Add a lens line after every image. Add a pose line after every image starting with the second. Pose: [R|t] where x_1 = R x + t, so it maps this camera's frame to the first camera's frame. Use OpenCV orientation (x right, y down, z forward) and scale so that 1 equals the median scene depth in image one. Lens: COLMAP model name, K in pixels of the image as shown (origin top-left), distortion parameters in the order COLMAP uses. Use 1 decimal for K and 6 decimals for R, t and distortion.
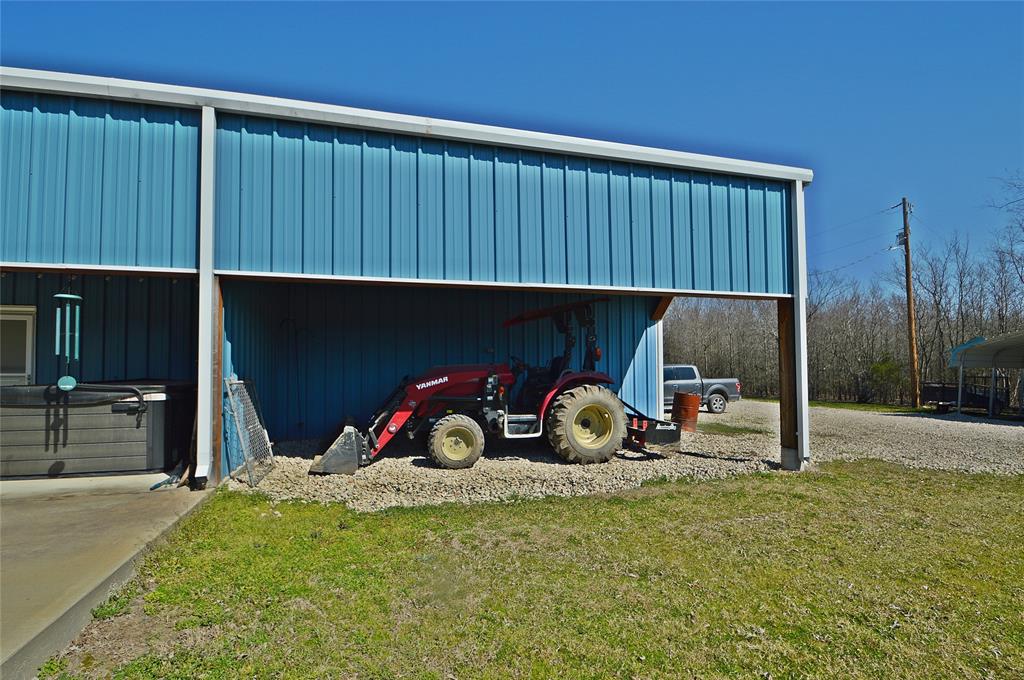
lens RADIAL K [[475.0, 0, 509.7], [0, 475.0, 346.4], [0, 0, 1]] dist [-0.001935, -0.001721]
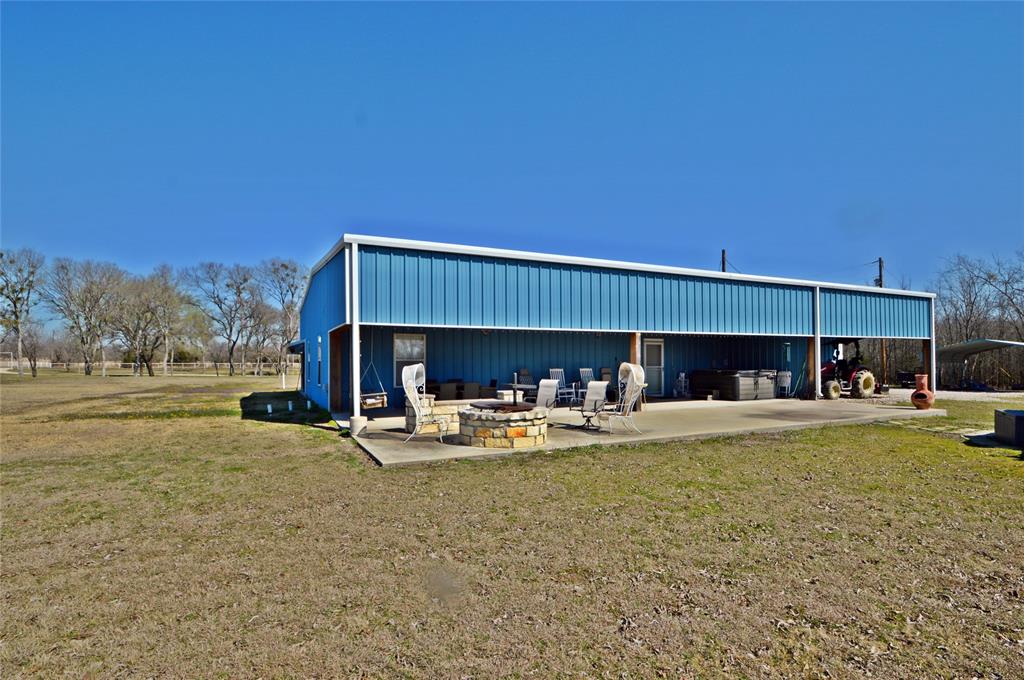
lens RADIAL K [[475.0, 0, 520.4], [0, 475.0, 347.5], [0, 0, 1]] dist [-0.001935, -0.001721]
pose [[0.985245, 0.005105, 0.171071, -0.652669], [-0.007786, 0.999857, 0.015003, -0.021782], [-0.170970, -0.016113, 0.985144, -0.389544]]
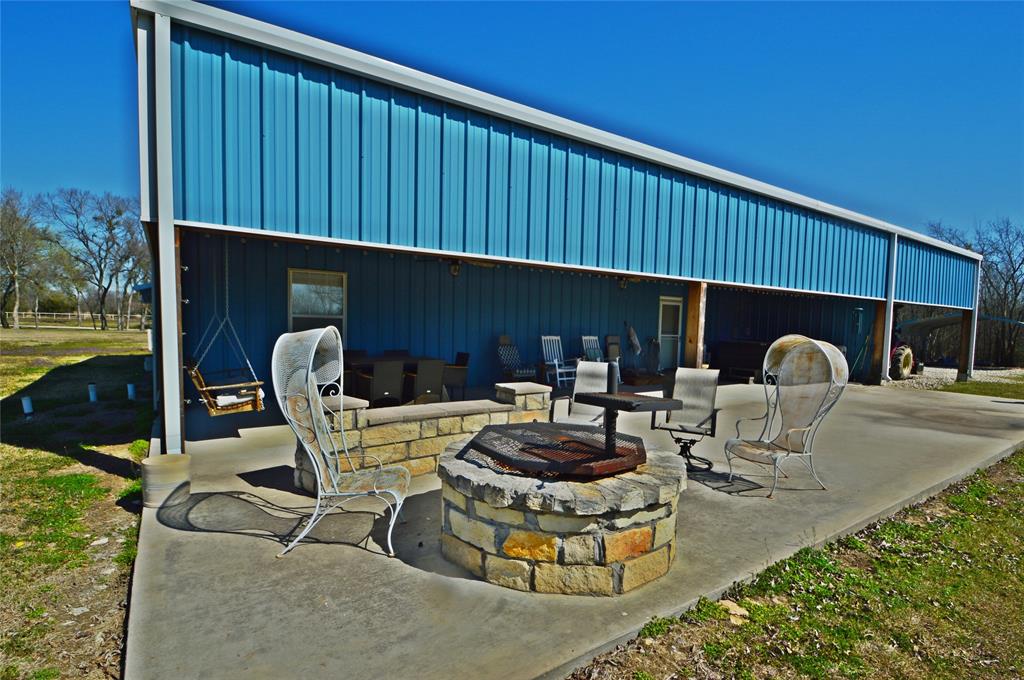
lens RADIAL K [[475.0, 0, 513.9], [0, 475.0, 342.5], [0, 0, 1]] dist [-0.001935, -0.001721]
pose [[0.951506, 0.013641, 0.307329, -0.657794], [-0.041074, 0.995705, 0.082972, -0.011943], [-0.304877, -0.091572, 0.947979, -0.160112]]
